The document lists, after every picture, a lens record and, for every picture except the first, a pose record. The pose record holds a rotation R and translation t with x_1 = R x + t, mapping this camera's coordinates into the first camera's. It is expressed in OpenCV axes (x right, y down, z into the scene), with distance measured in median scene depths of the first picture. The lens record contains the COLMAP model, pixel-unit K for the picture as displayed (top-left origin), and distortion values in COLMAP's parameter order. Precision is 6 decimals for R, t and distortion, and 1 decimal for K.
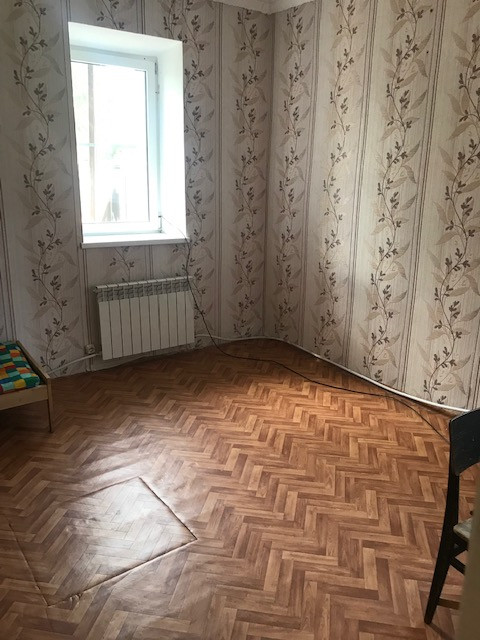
lens RADIAL K [[525.5, 0, 241.4], [0, 525.5, 320.4], [0, 0, 1]] dist [0.032851, -0.017793]
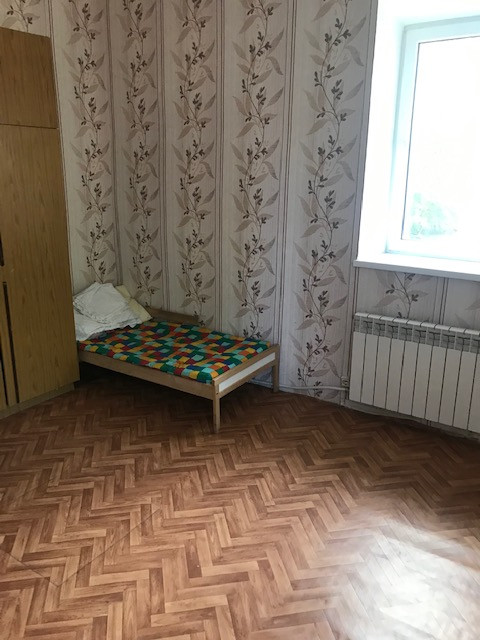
lens RADIAL K [[525.5, 0, 239.8], [0, 525.5, 319.4], [0, 0, 1]] dist [0.032851, -0.017793]
pose [[0.355993, 0.238985, -0.903413, 0.431876], [-0.267170, 0.952422, 0.146671, -0.131121], [0.895483, 0.189151, 0.402905, 0.508622]]
